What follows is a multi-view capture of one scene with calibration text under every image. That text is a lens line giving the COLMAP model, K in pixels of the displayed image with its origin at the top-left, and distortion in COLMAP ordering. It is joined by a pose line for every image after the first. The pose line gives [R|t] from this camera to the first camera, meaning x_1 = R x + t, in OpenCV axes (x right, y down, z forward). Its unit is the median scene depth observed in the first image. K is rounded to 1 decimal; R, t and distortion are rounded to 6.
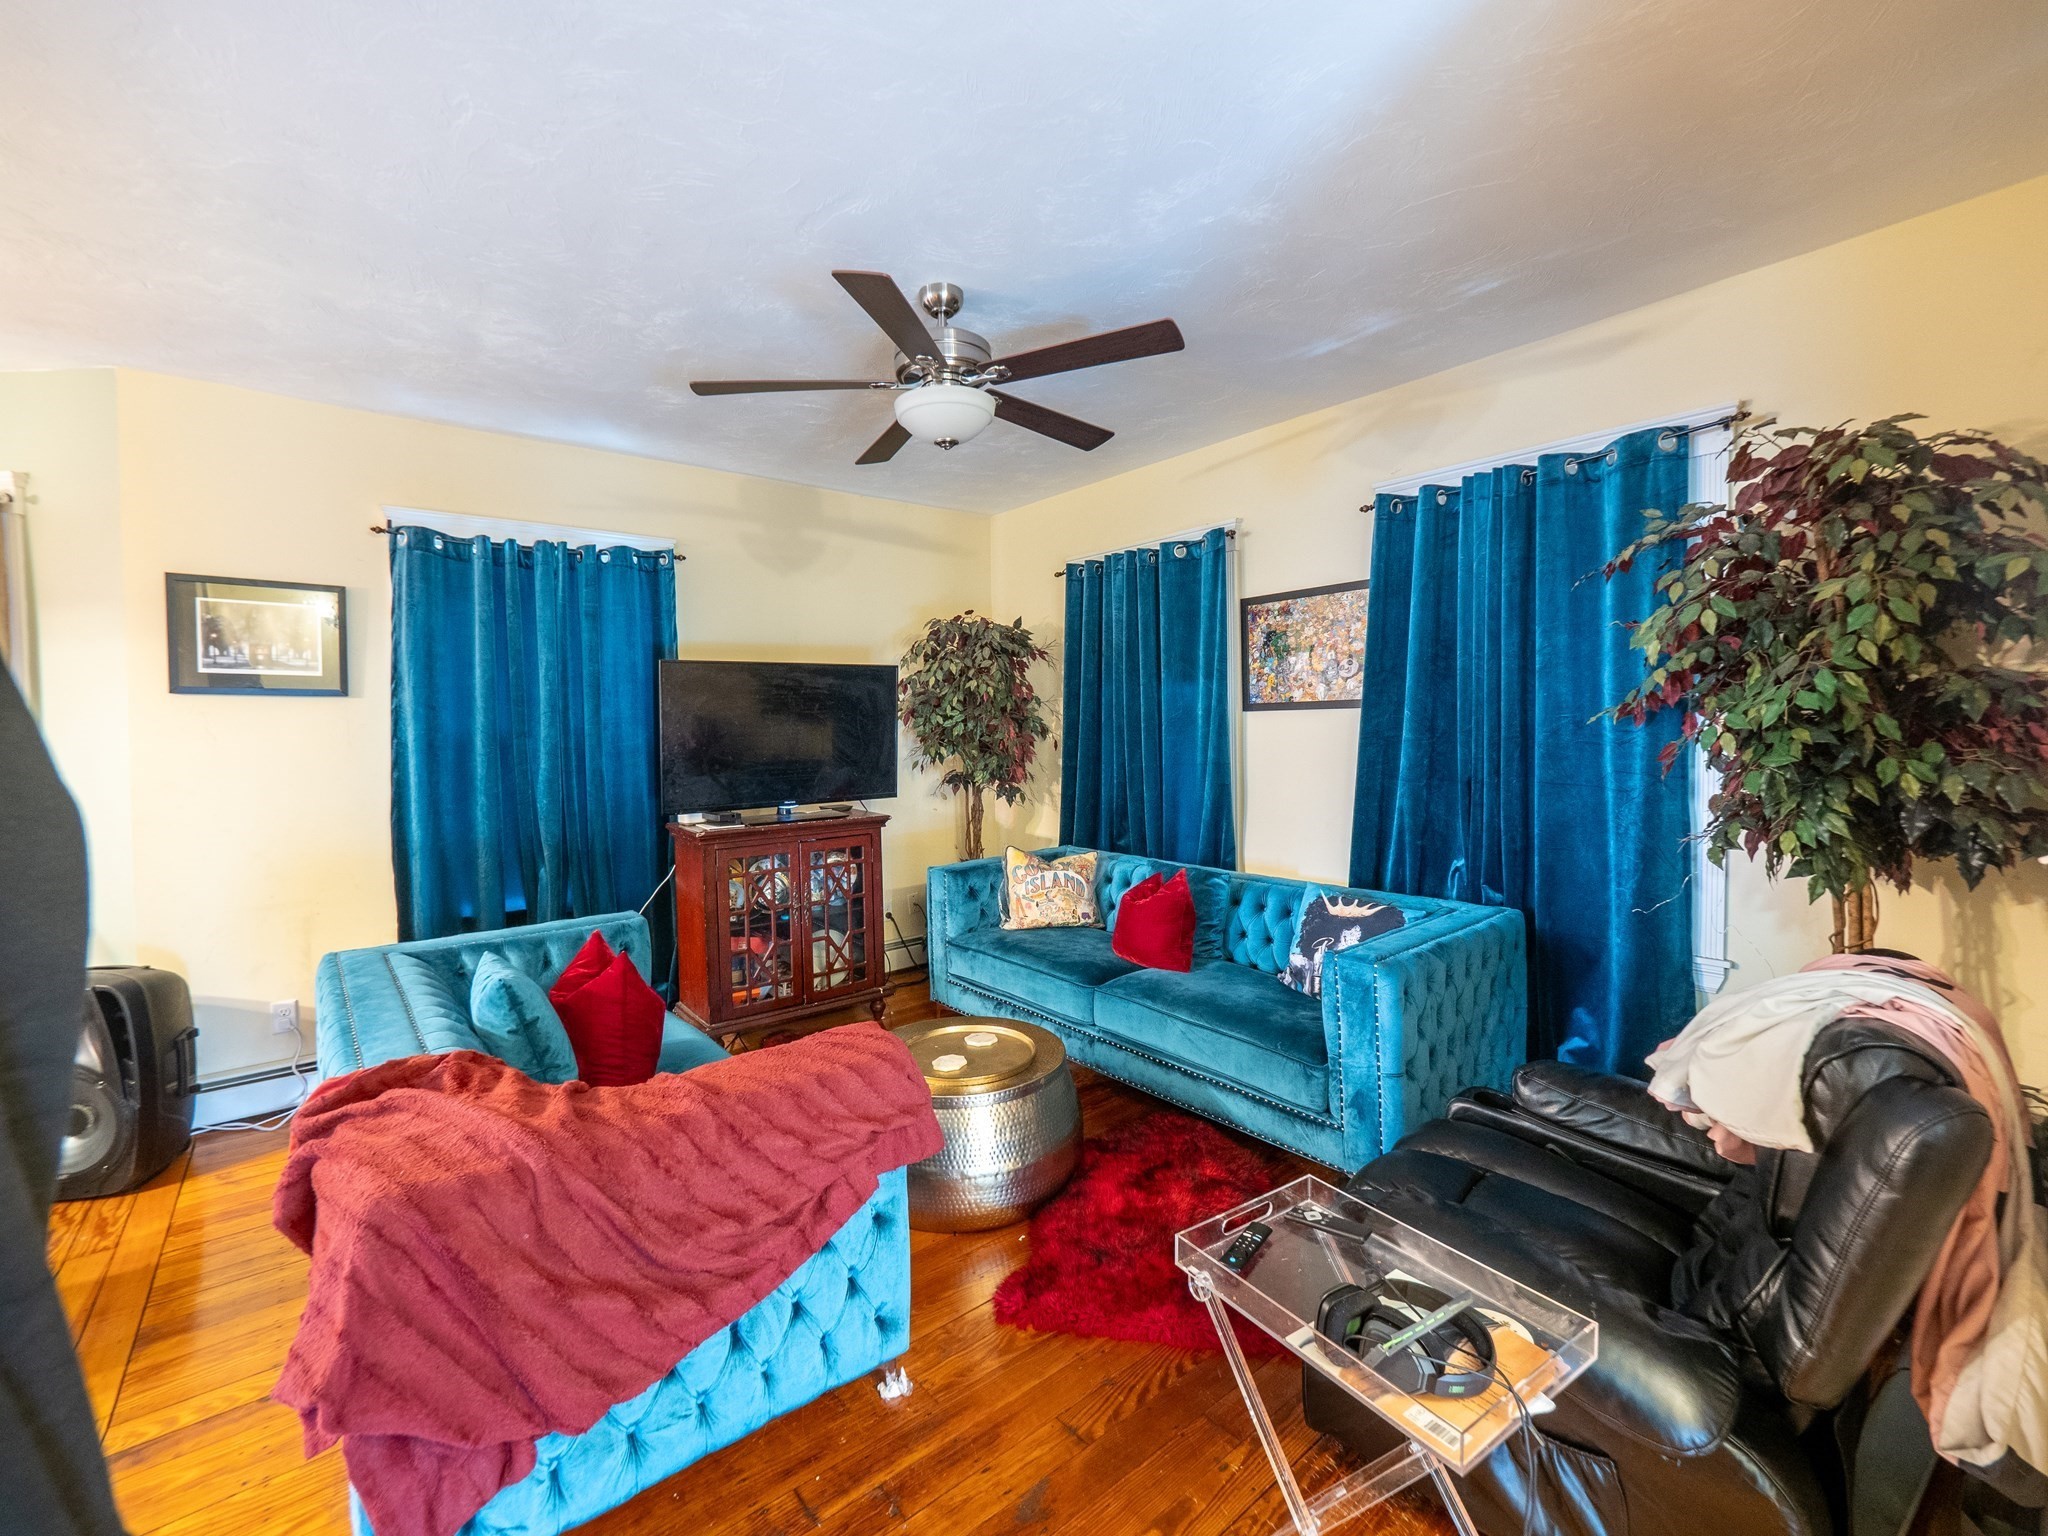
lens RADIAL K [[861.8, 0, 1023.3], [0, 861.8, 753.2], [0, 0, 1]] dist [-0.017095, 0.000194]
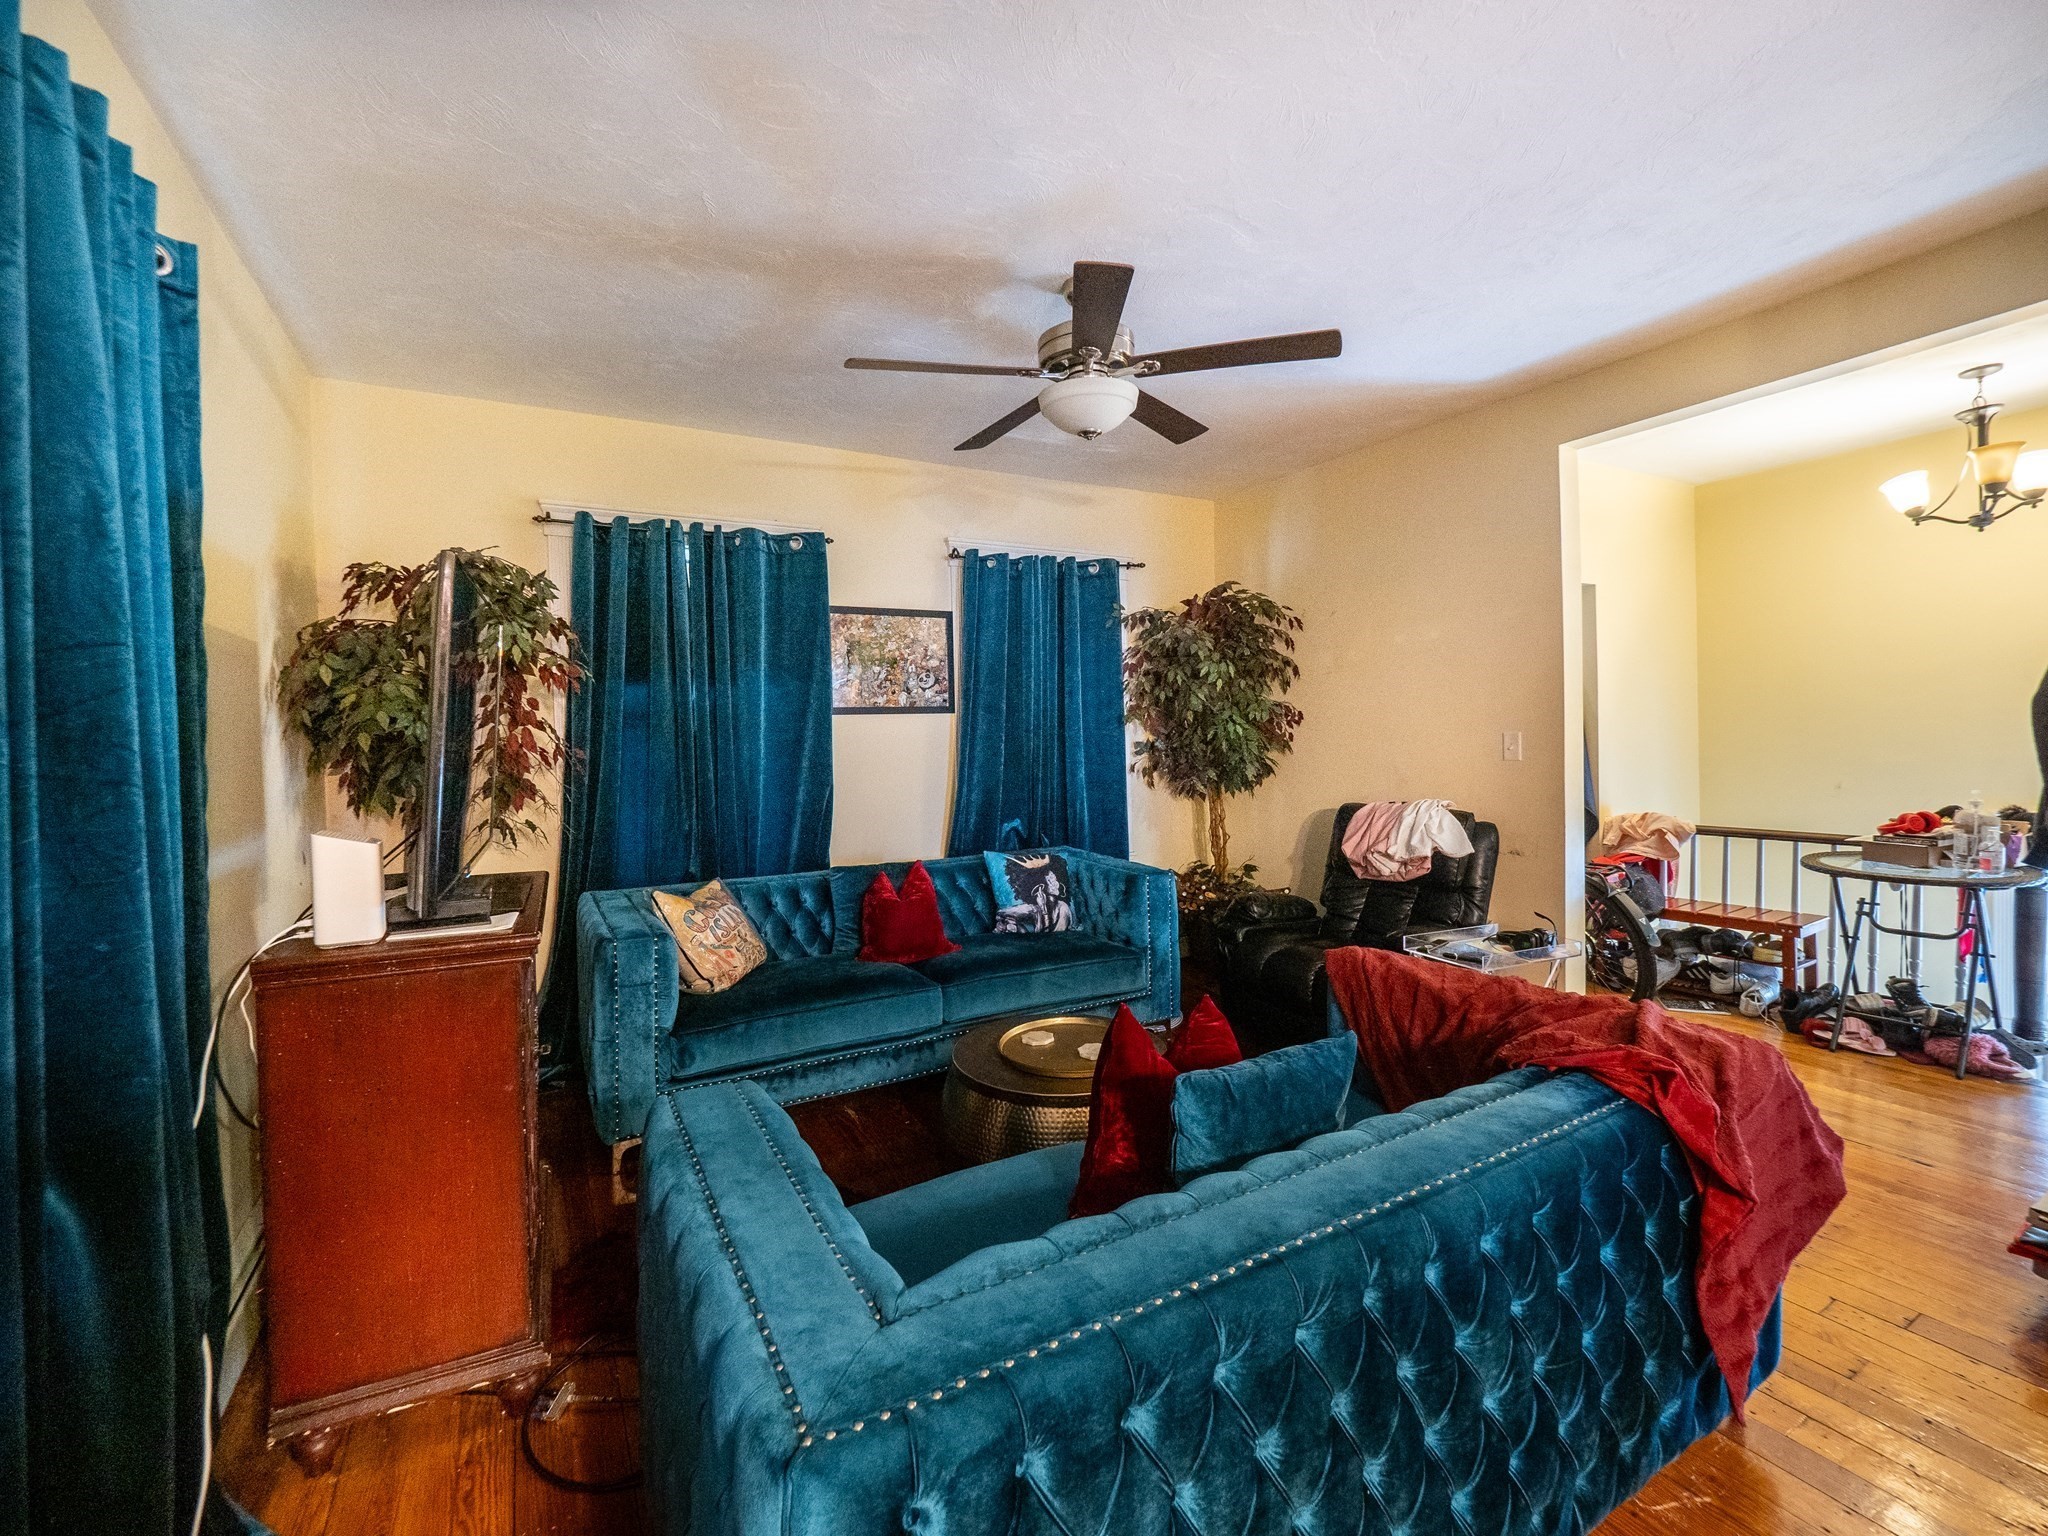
lens RADIAL K [[861.8, 0, 1023.3], [0, 861.8, 753.2], [0, 0, 1]] dist [-0.017095, 0.000194]
pose [[0.170259, -0.010858, 0.985339, -0.764340], [0.052217, 0.998634, 0.001982, 0.007926], [-0.984015, 0.051114, 0.170594, 0.636119]]
